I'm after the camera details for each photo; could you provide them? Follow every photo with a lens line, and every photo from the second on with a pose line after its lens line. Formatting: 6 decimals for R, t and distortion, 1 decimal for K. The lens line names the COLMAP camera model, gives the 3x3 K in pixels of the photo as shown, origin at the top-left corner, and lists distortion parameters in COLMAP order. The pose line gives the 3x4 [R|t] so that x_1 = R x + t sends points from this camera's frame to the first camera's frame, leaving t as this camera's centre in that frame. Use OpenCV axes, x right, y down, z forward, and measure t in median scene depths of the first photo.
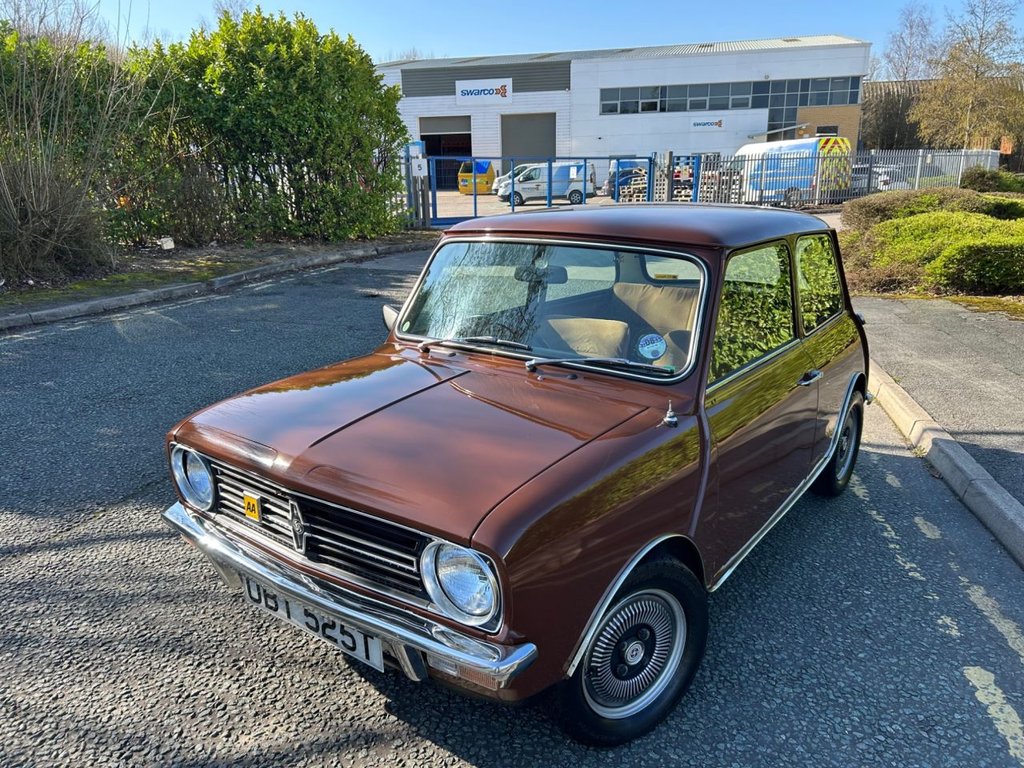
lens RADIAL K [[779.0, 0, 514.5], [0, 779.0, 386.1], [0, 0, 1]] dist [0.048709, -0.058759]
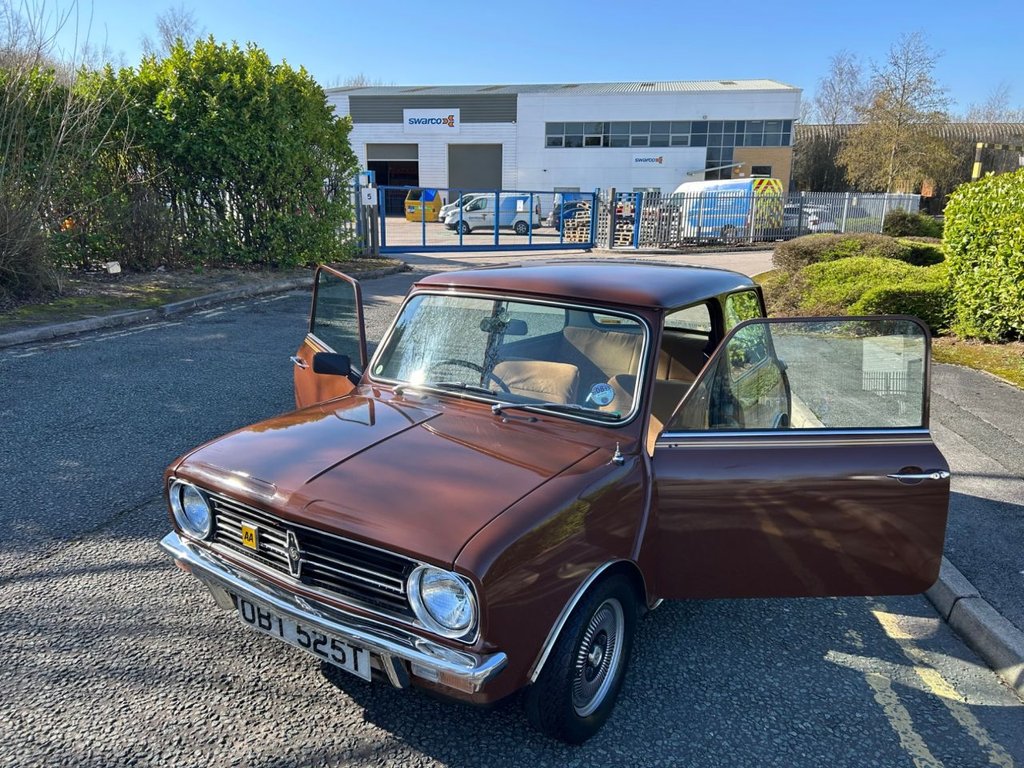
lens RADIAL K [[779.0, 0, 513.9], [0, 779.0, 390.9], [0, 0, 1]] dist [0.048709, -0.058759]
pose [[0.997271, 0.012566, 0.072747, -0.022932], [-0.010692, 0.999602, -0.026092, -0.015445], [-0.073046, 0.025243, 0.997009, -0.083575]]
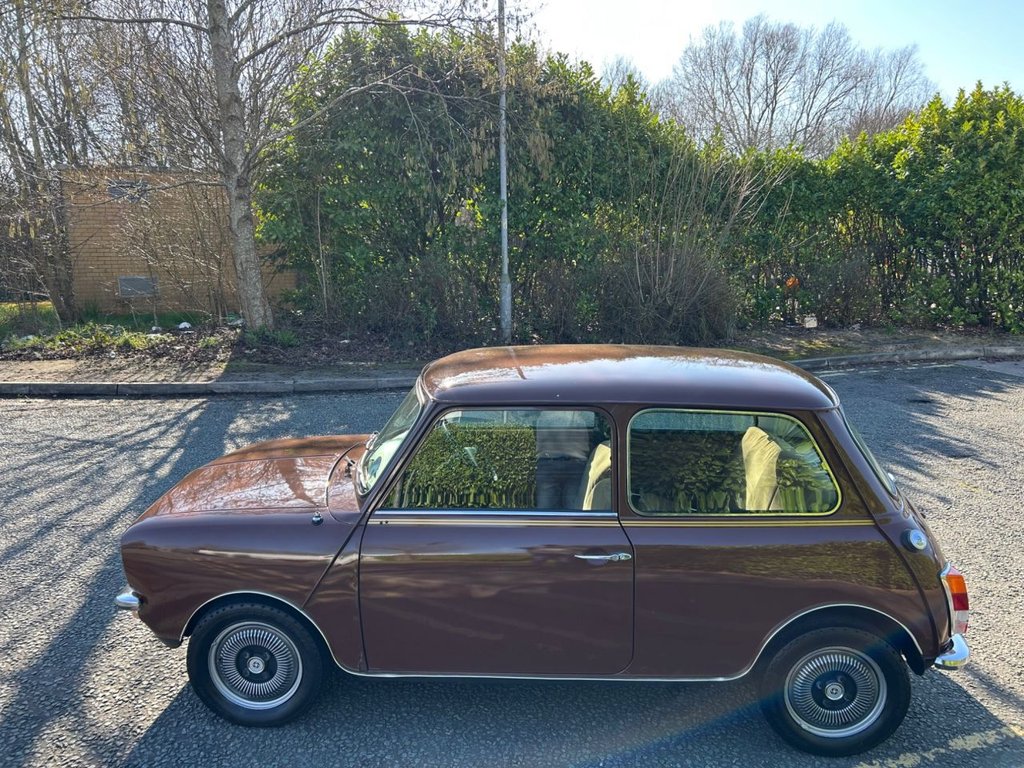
lens RADIAL K [[779.0, 0, 499.2], [0, 779.0, 397.7], [0, 0, 1]] dist [0.048709, -0.058759]
pose [[0.518637, 0.166632, -0.838600, 0.817219], [-0.216871, 0.974386, 0.059488, -0.172472], [0.827032, 0.151015, 0.541490, 0.279922]]
